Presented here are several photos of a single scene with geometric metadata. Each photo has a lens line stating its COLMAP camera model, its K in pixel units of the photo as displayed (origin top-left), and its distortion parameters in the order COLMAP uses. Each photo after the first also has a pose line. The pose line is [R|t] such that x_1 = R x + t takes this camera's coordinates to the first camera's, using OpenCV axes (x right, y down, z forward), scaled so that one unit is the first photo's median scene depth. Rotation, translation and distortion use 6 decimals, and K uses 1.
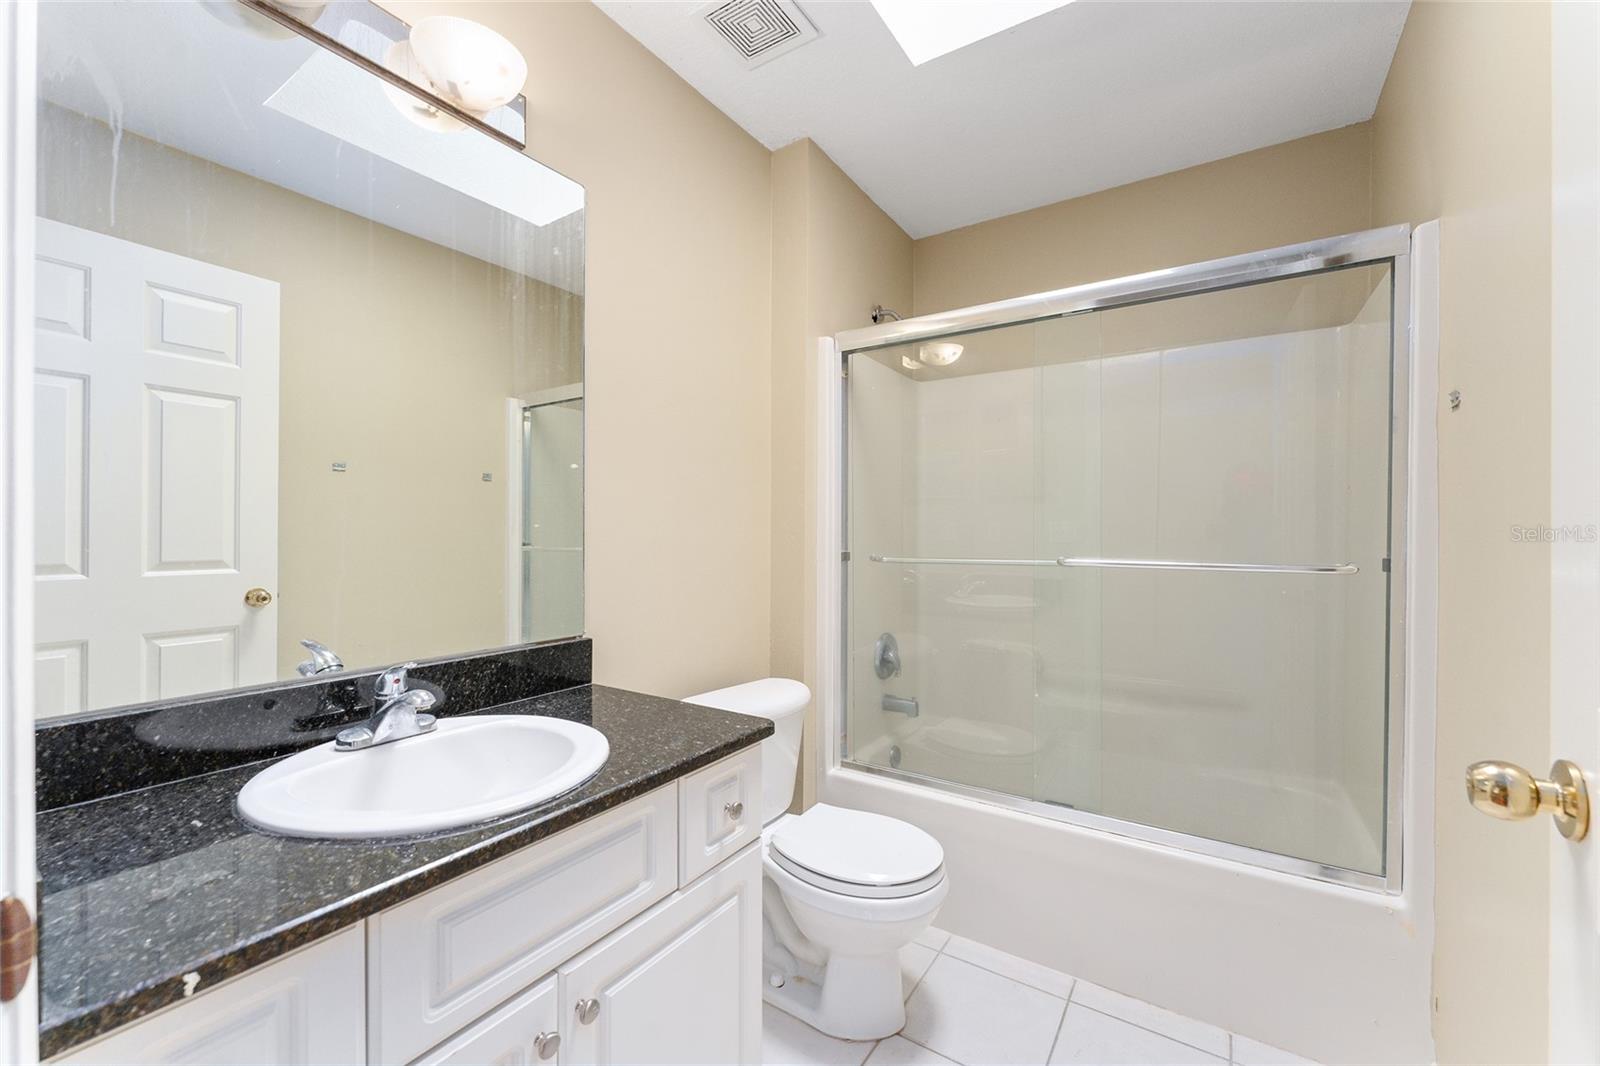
lens RADIAL K [[645.1, 0, 793.4], [0, 645.1, 538.4], [0, 0, 1]] dist [-0.006590, -0.000188]
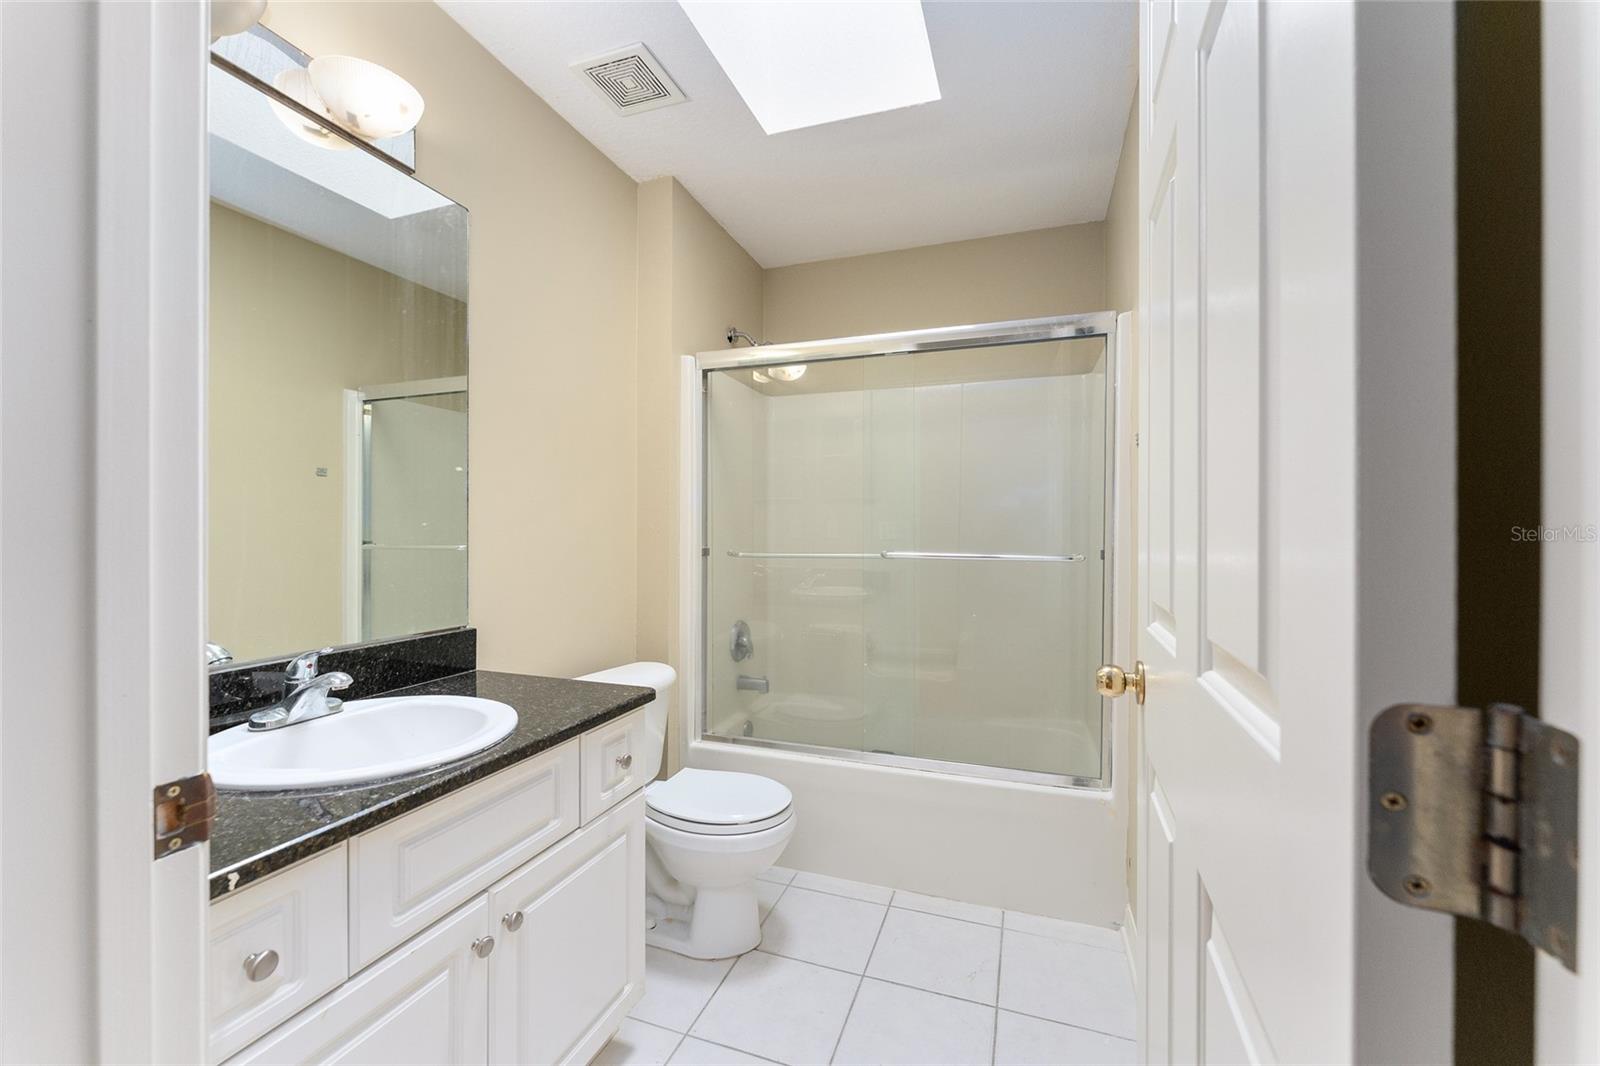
lens RADIAL K [[645.1, 0, 793.4], [0, 645.1, 538.4], [0, 0, 1]] dist [-0.006590, -0.000188]
pose [[0.971431, -0.001113, 0.237318, -0.058323], [0.000314, 0.999994, 0.003401, 0.000551], [-0.237321, -0.003229, 0.971426, -0.202060]]
